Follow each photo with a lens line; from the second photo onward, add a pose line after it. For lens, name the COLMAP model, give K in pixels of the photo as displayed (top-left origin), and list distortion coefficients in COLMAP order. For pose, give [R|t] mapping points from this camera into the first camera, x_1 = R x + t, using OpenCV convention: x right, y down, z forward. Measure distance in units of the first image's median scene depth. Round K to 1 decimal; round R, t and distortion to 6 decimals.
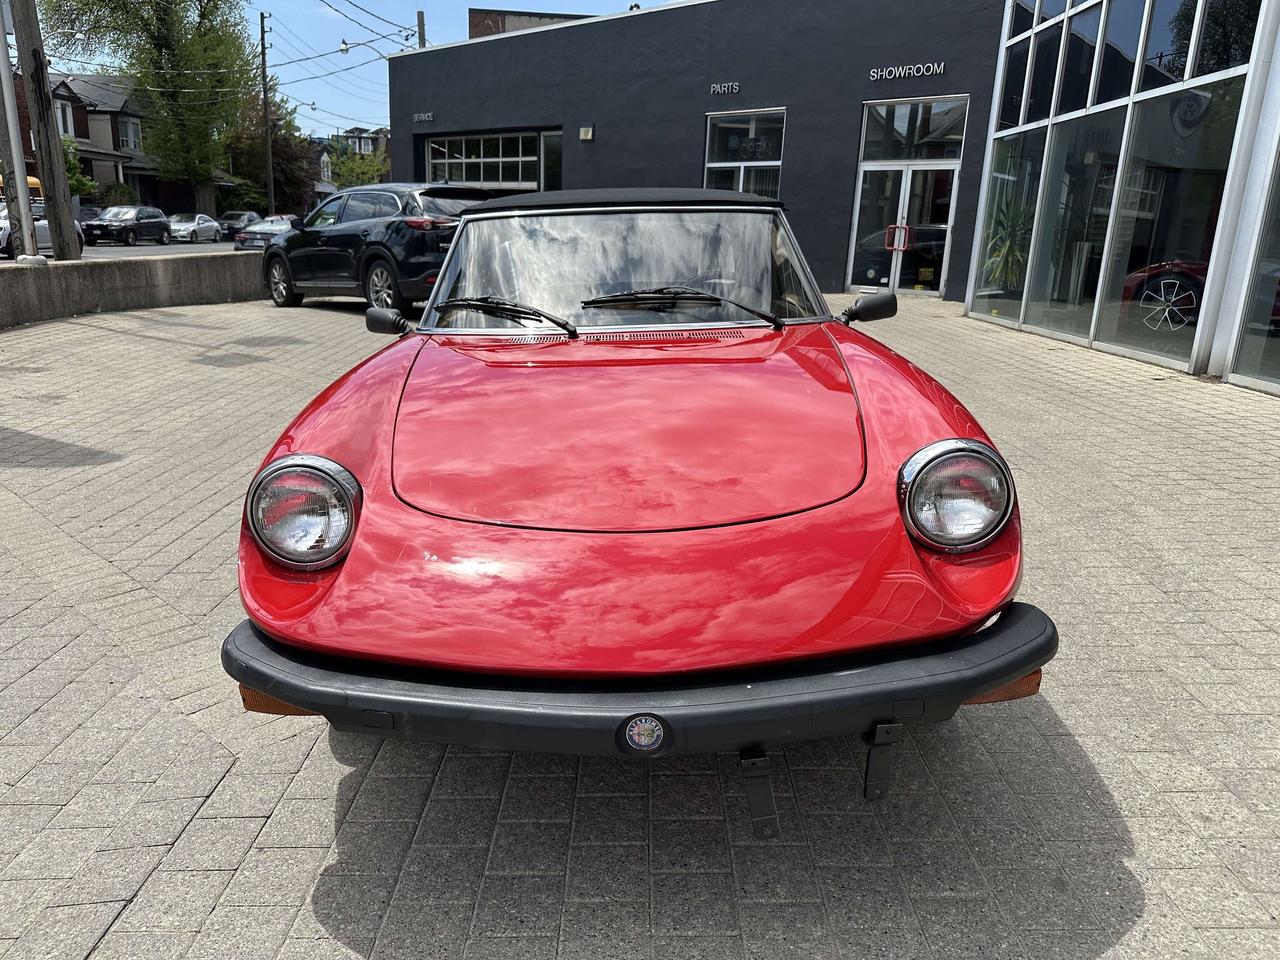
lens RADIAL K [[877.4, 0, 640.0], [0, 877.4, 480.0], [0, 0, 1]] dist [0.024137, -0.023427]
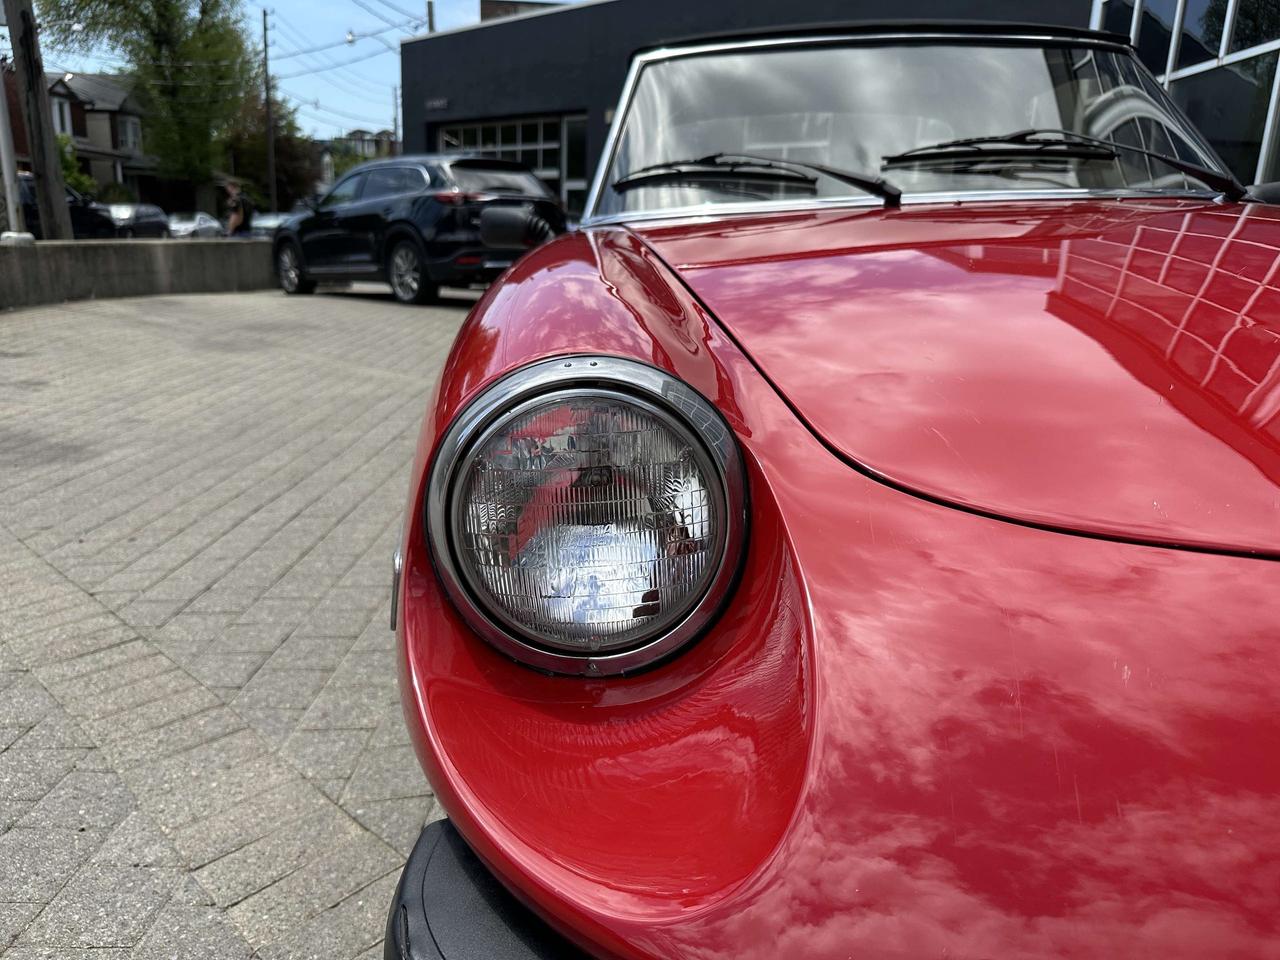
lens RADIAL K [[920.4, 0, 643.4], [0, 920.4, 482.7], [0, 0, 1]] dist [-0.001050, -0.001069]
pose [[0.999920, -0.000556, -0.012607, -0.050772], [0.000454, 0.999967, -0.008125, 0.004083], [0.012611, 0.008119, 0.999888, 0.090234]]
